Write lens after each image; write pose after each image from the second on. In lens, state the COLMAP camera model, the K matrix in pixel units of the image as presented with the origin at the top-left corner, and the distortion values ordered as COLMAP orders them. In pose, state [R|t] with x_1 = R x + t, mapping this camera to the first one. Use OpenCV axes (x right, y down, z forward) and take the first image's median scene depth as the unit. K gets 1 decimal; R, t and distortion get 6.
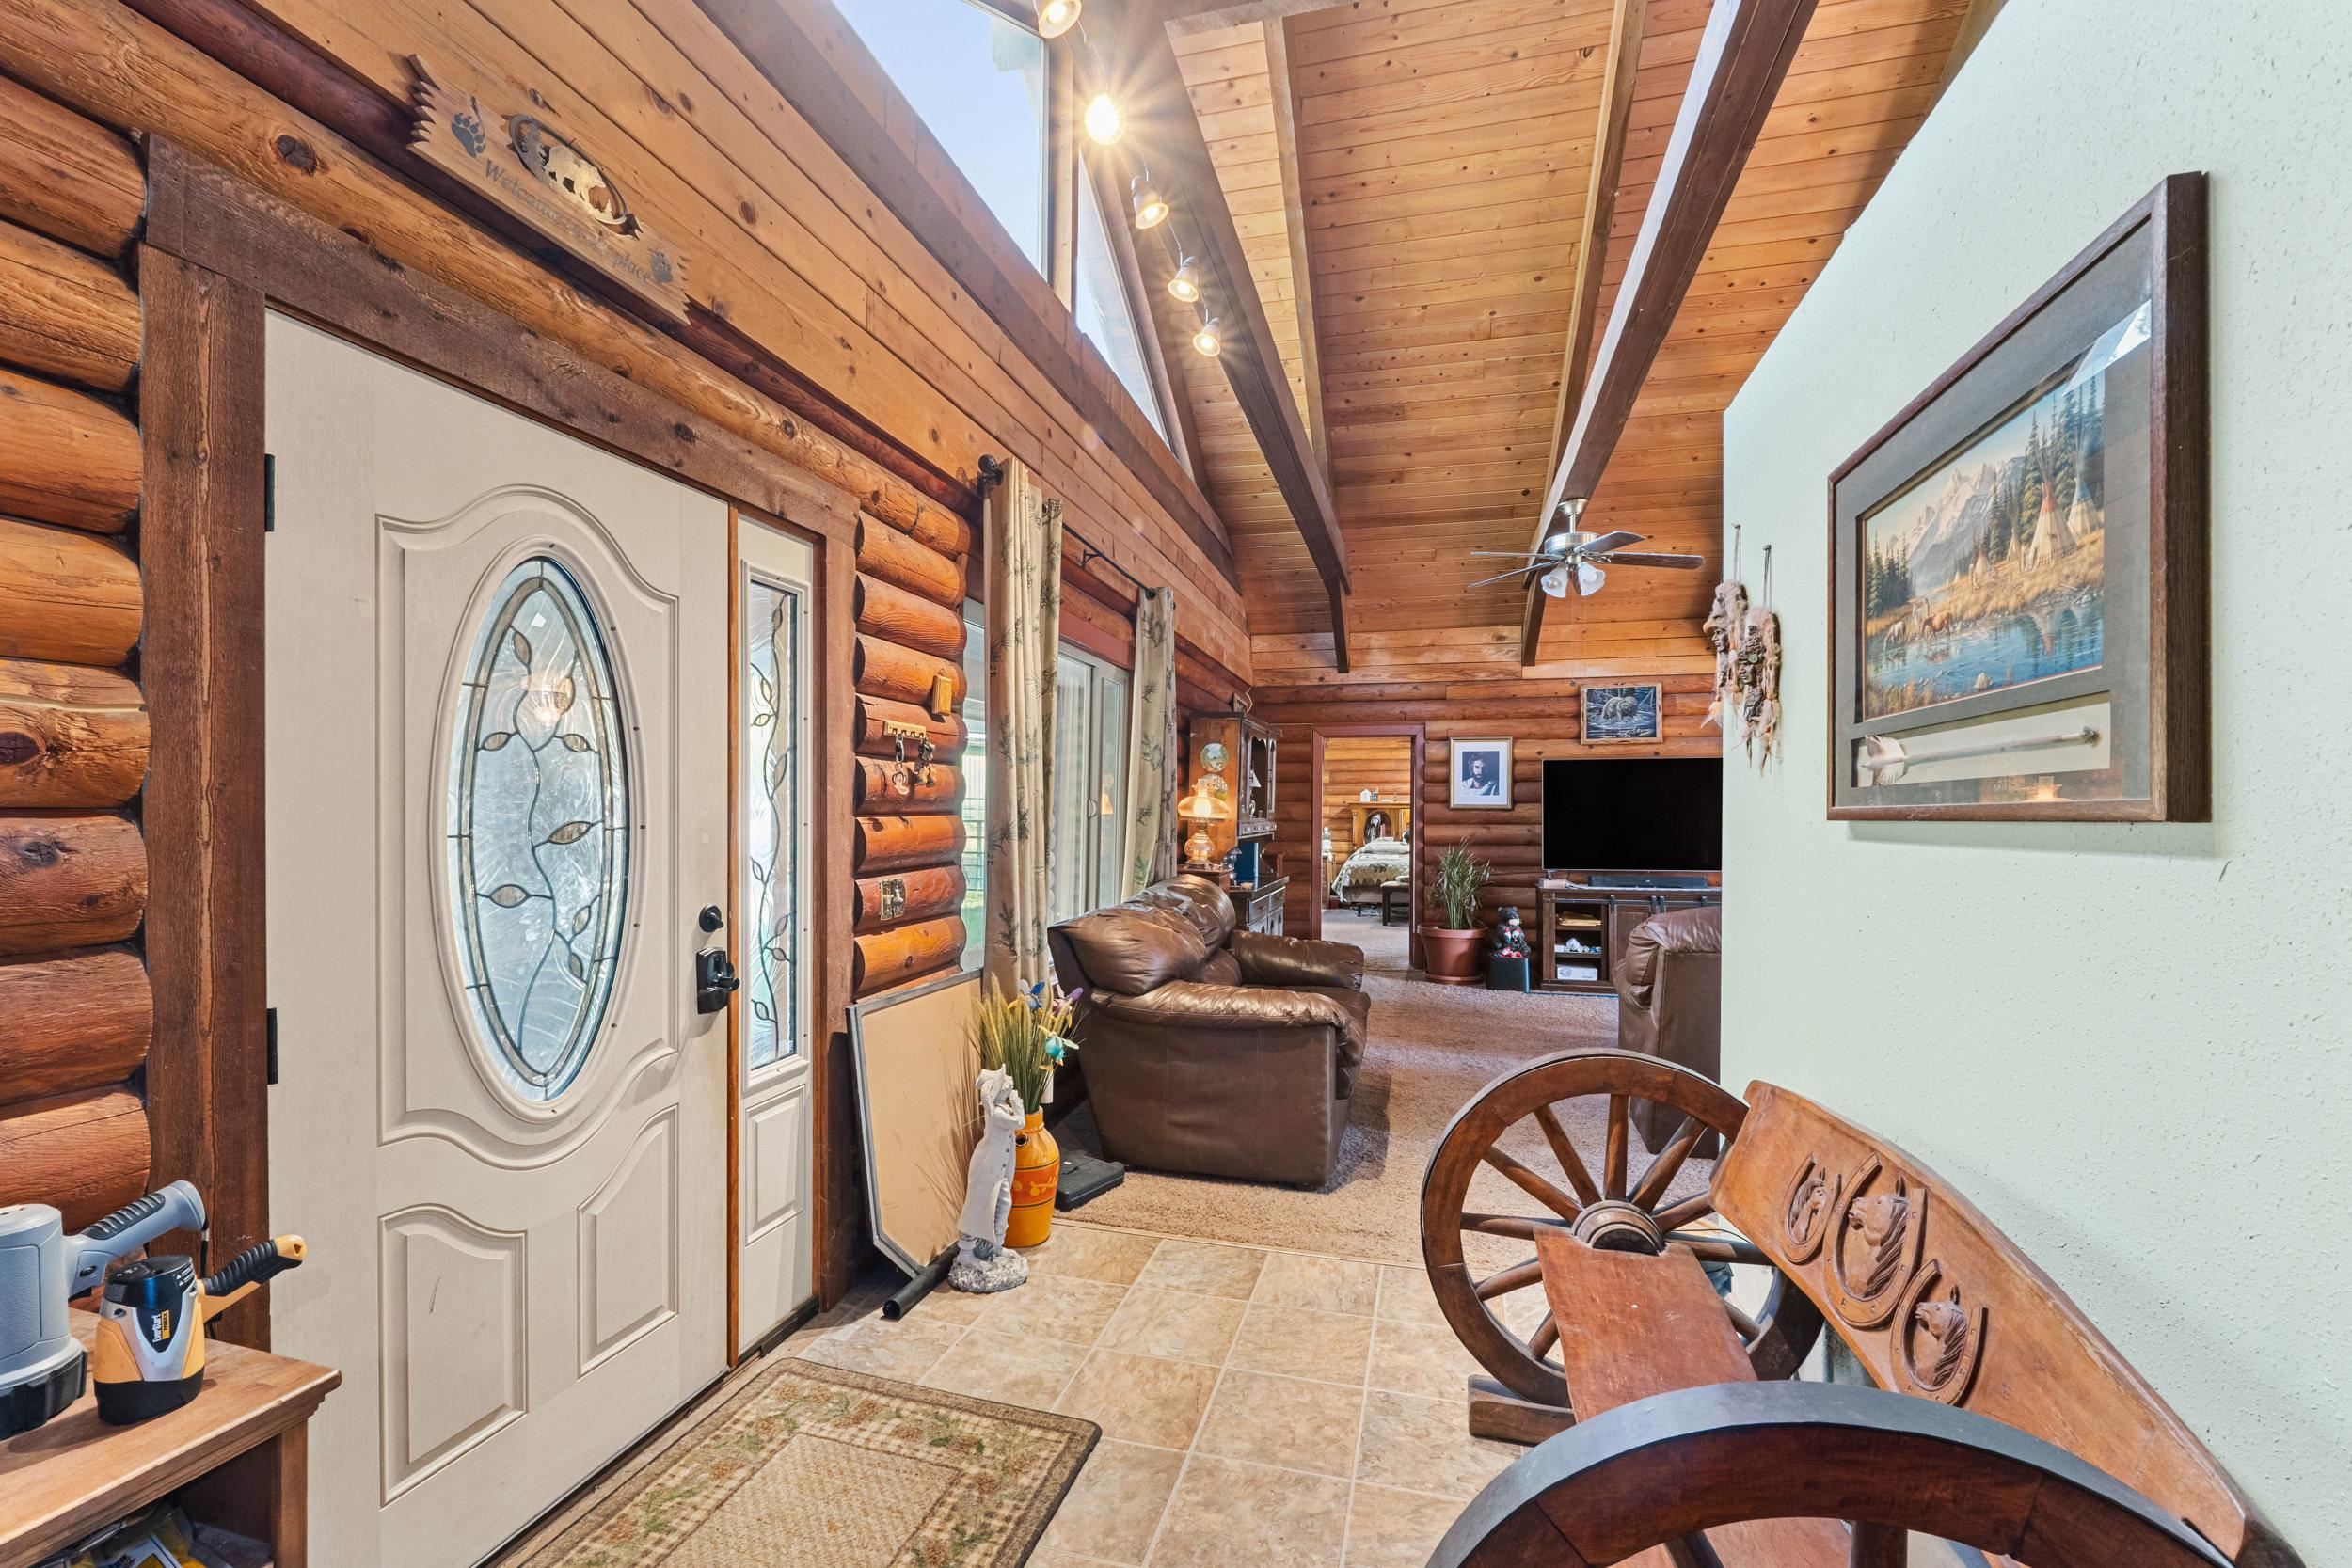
lens RADIAL K [[980.7, 0, 1128.1], [0, 980.7, 812.8], [0, 0, 1]] dist [-0.009667, -0.000227]
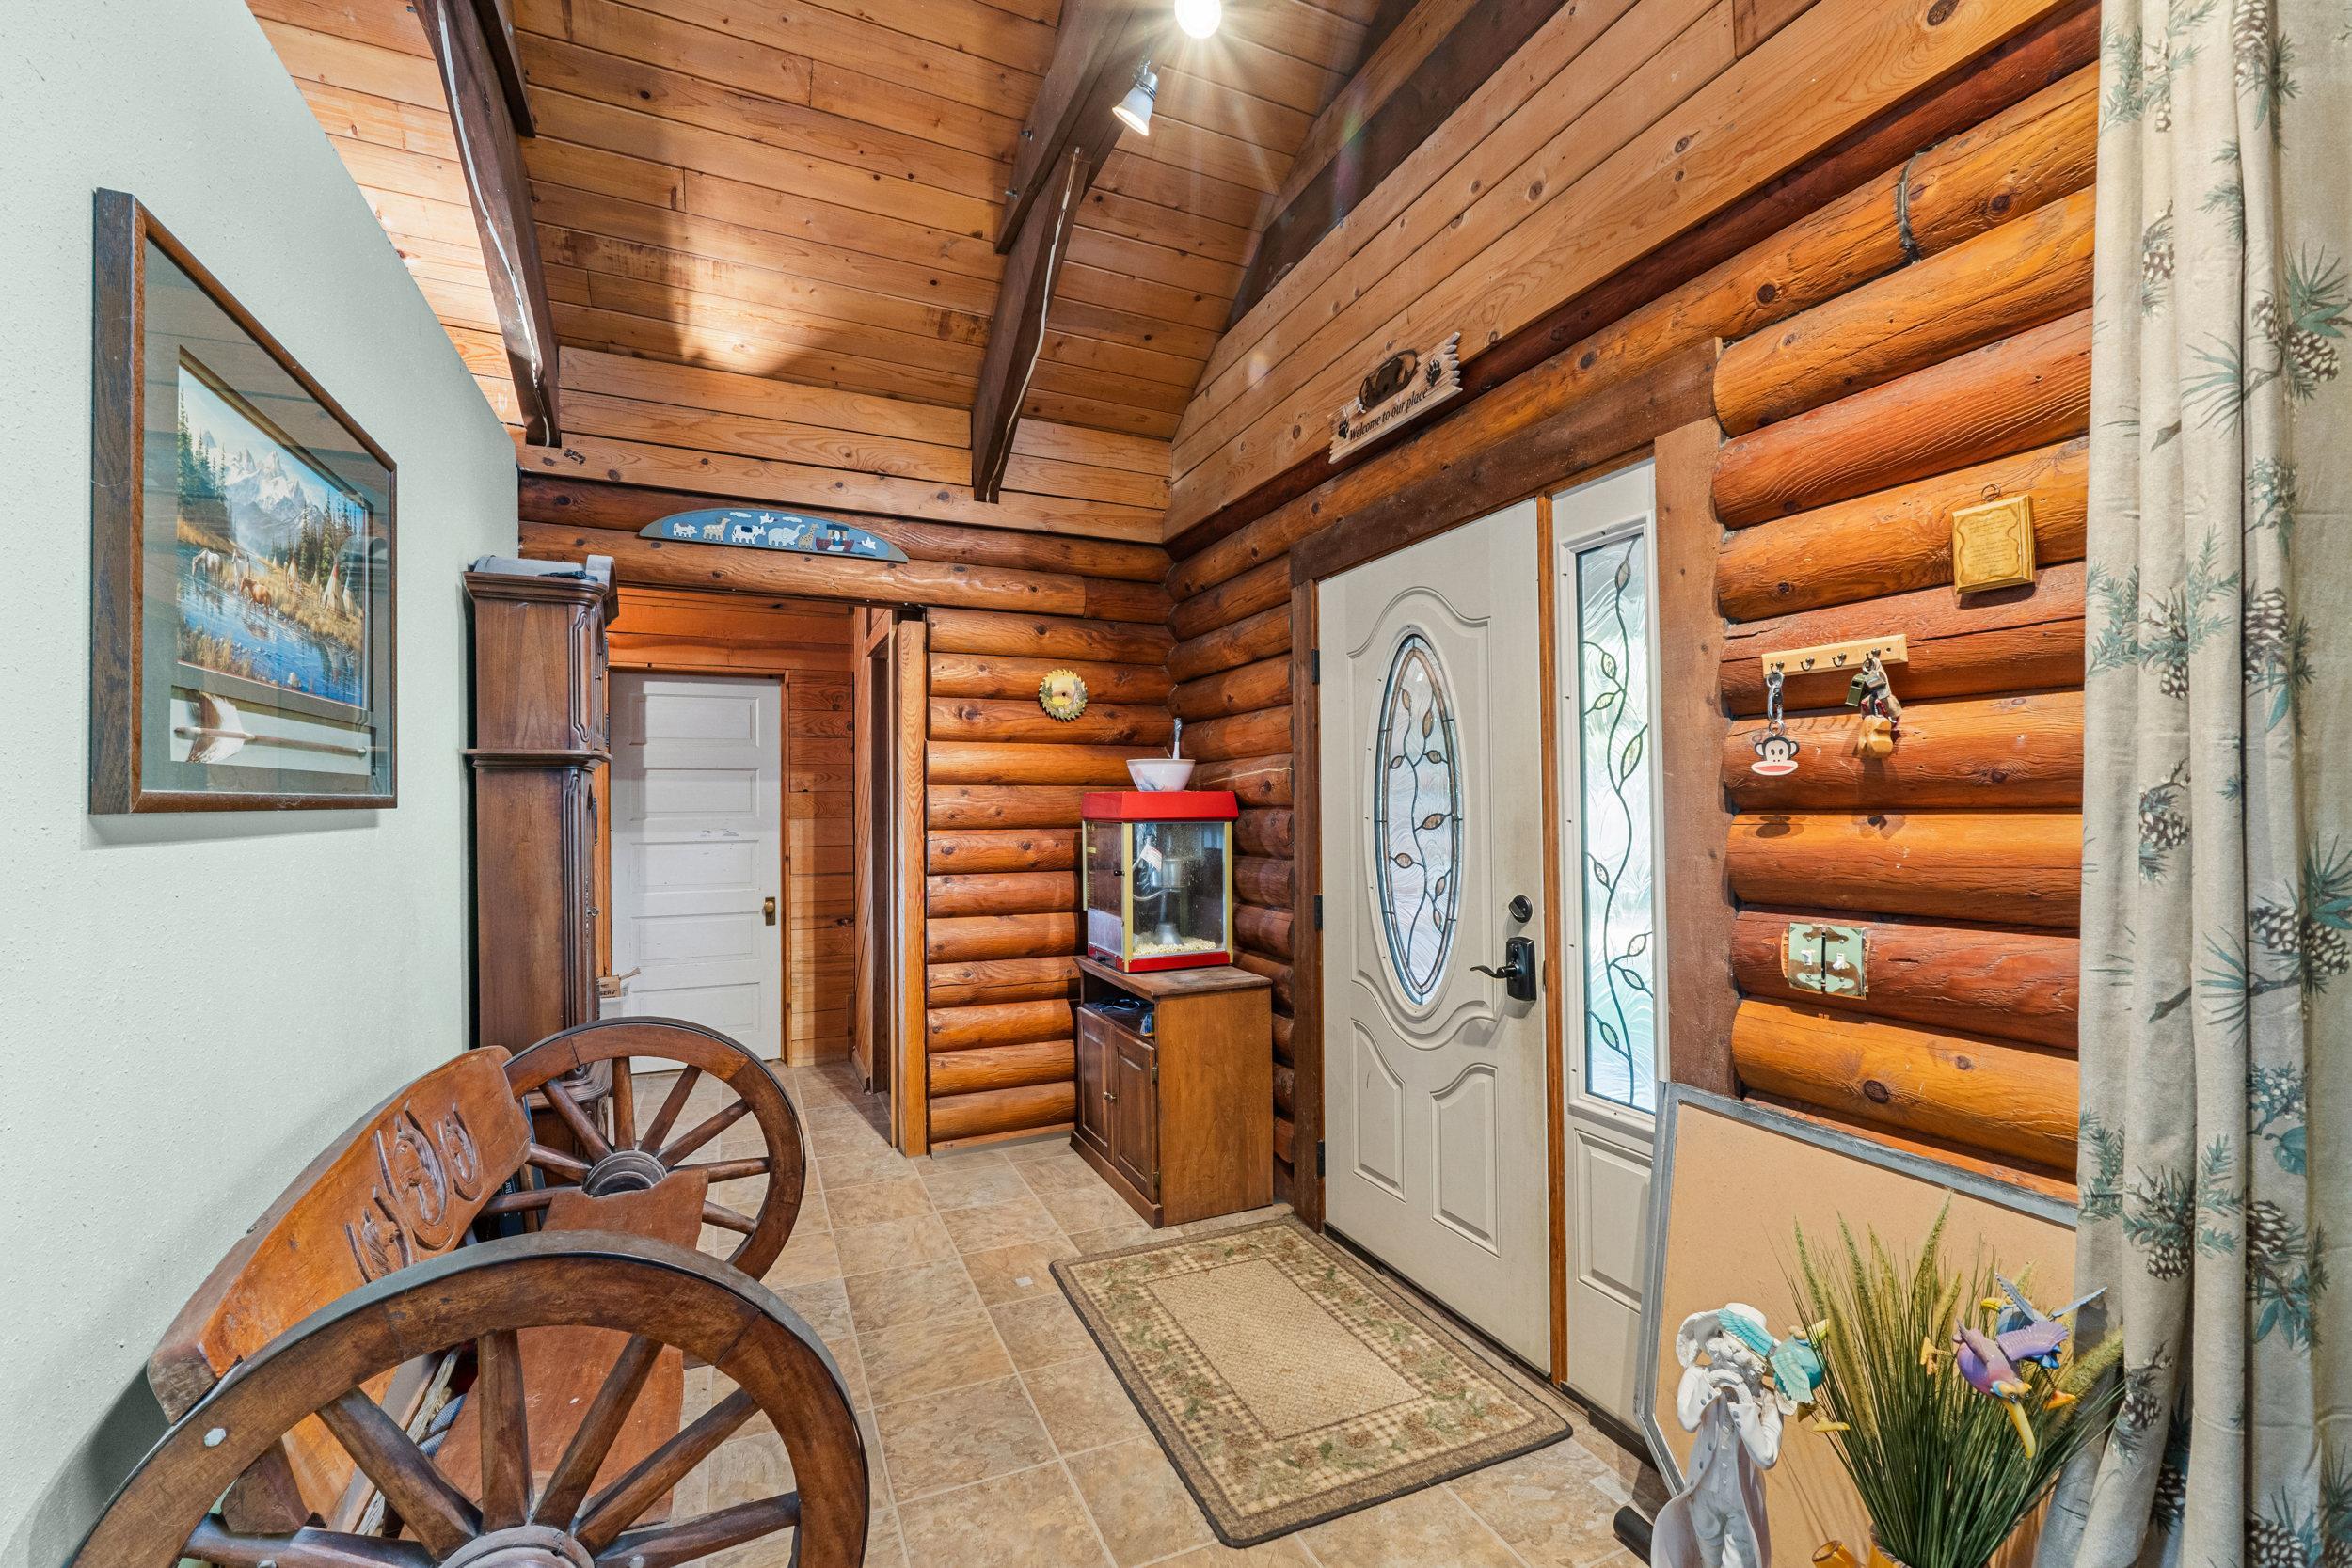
lens RADIAL K [[980.7, 0, 1168.9], [0, 980.7, 801.2], [0, 0, 1]] dist [-0.009667, -0.000227]
pose [[-0.751059, -0.007400, -0.660194, 0.608838], [-0.002810, 0.999964, -0.008011, 0.003677], [0.660229, -0.004162, -0.751053, 1.725024]]
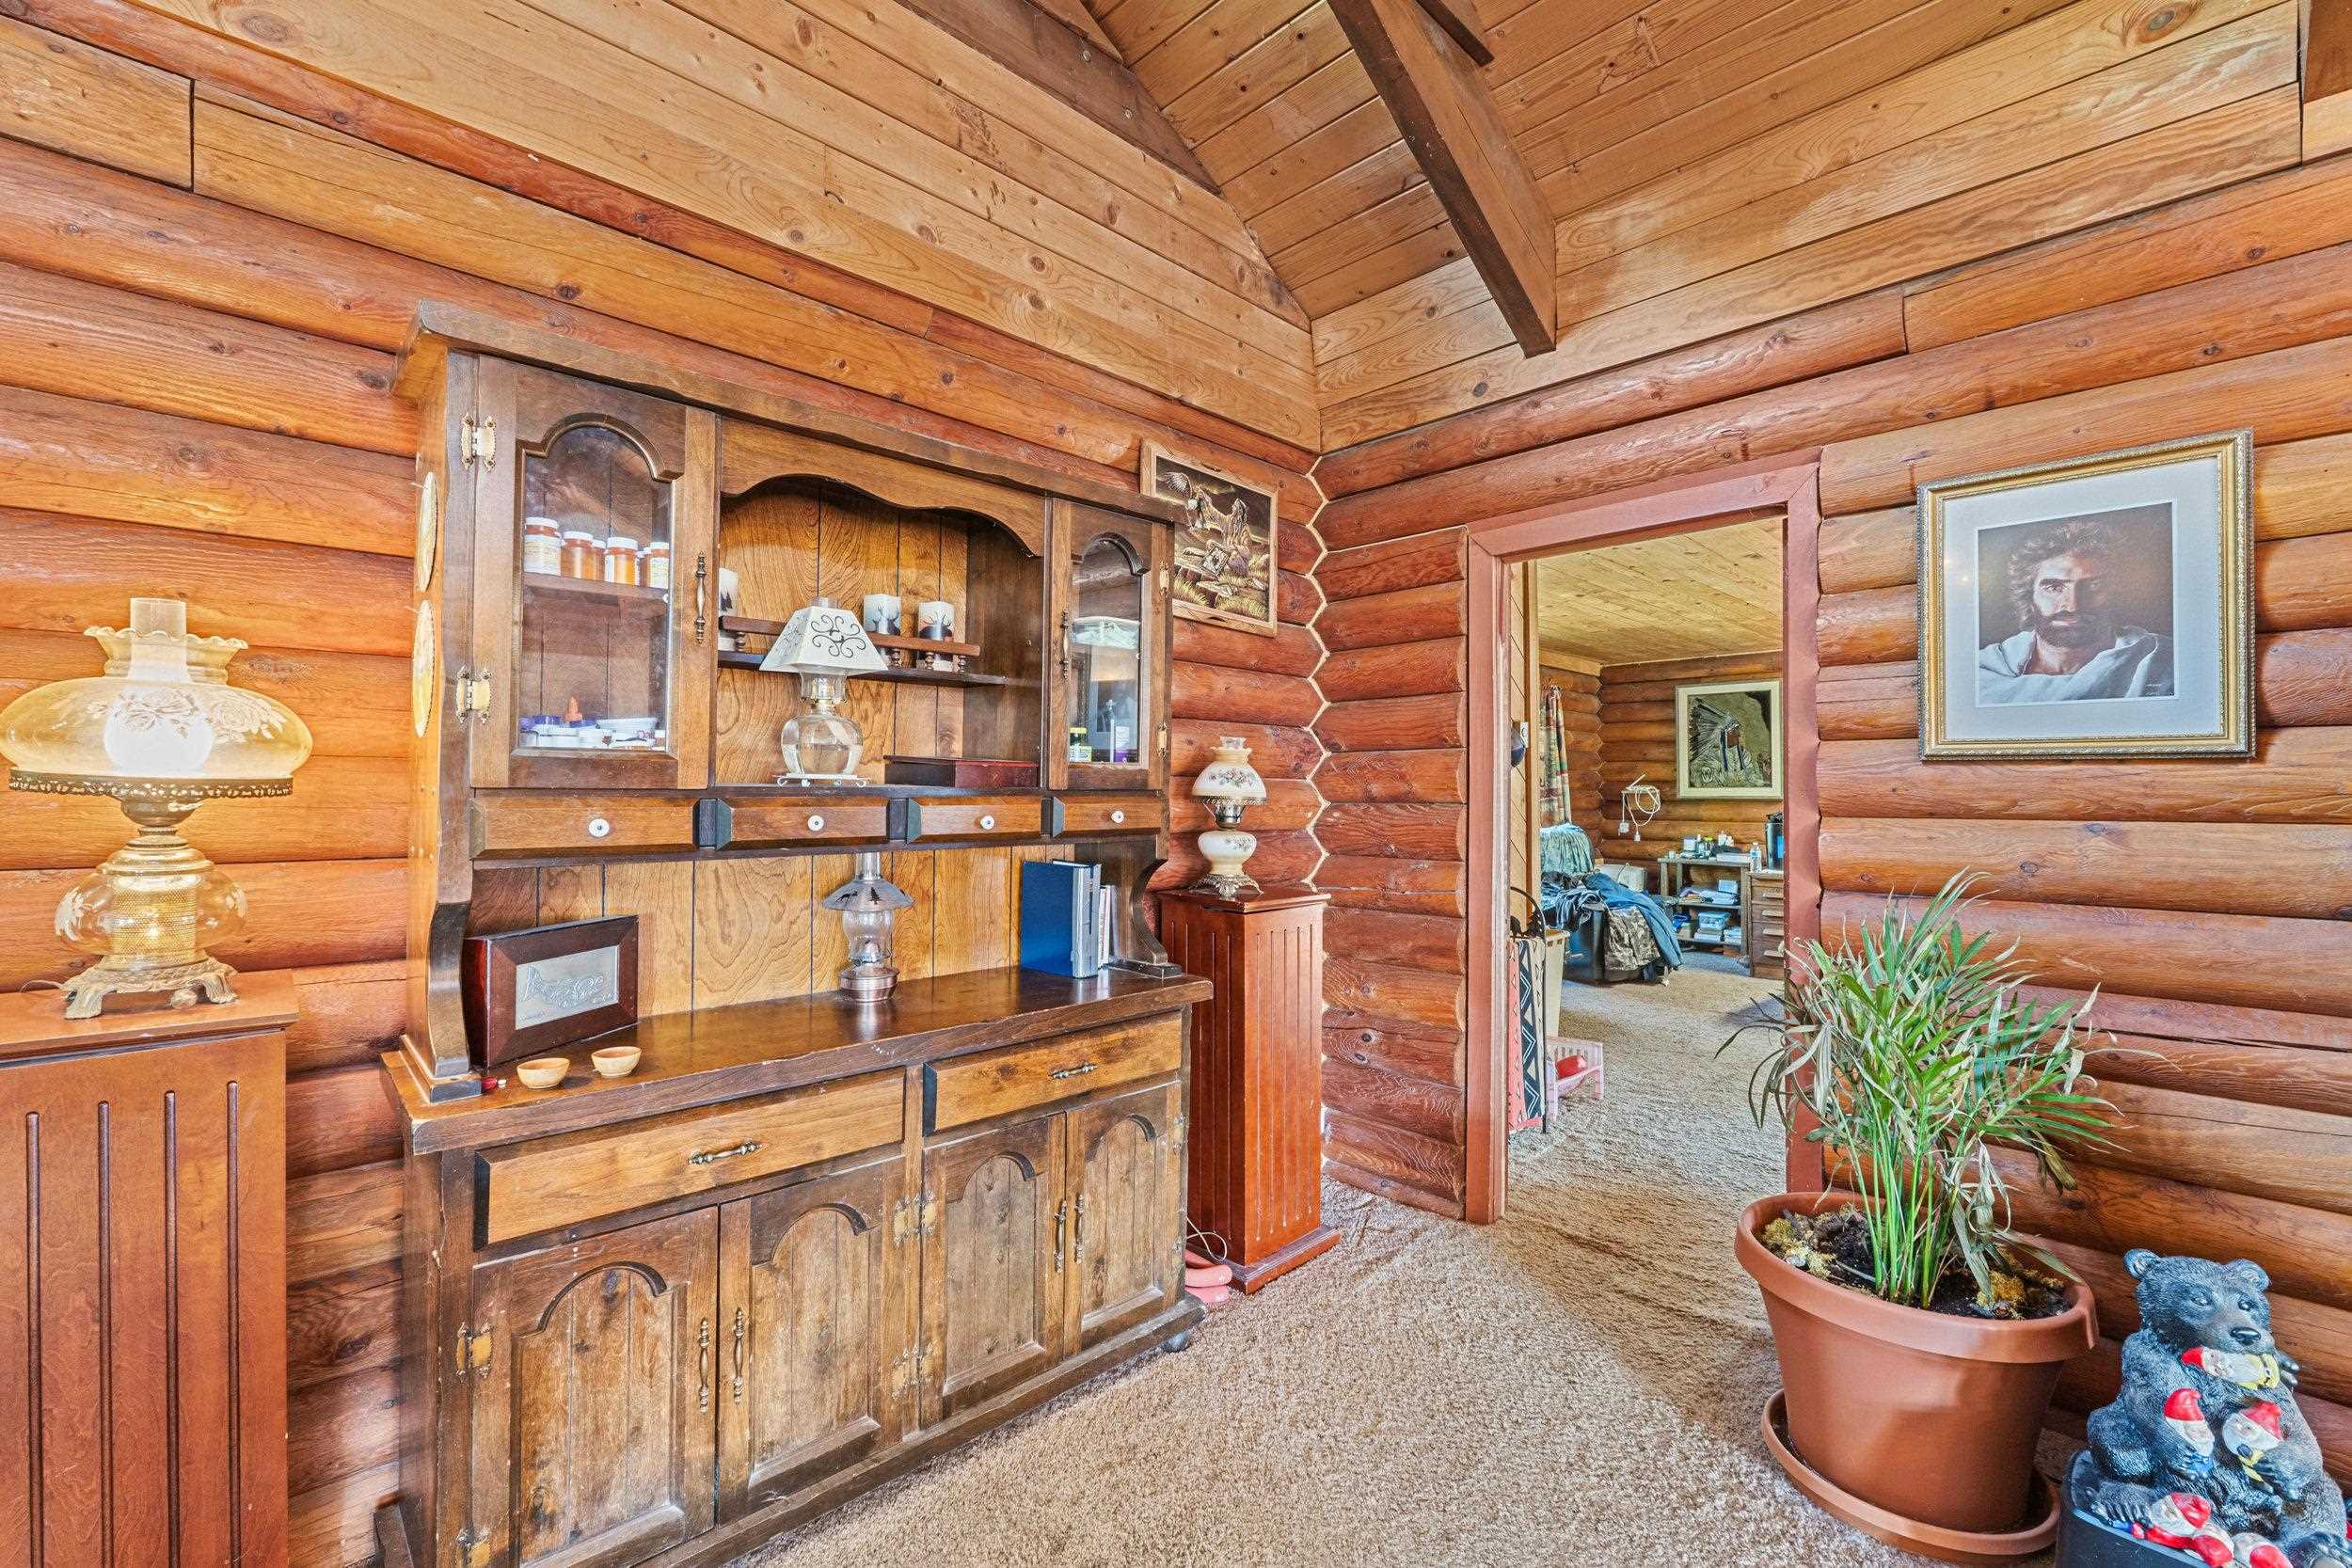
lens RADIAL K [[980.7, 0, 1177.7], [0, 980.7, 781.4], [0, 0, 1]] dist [-0.009667, -0.000227]
pose [[0.870310, -0.007417, -0.492448, 0.280004], [0.002643, 0.999943, -0.010390, 0.003500], [0.492497, 0.007741, 0.870280, 0.670419]]
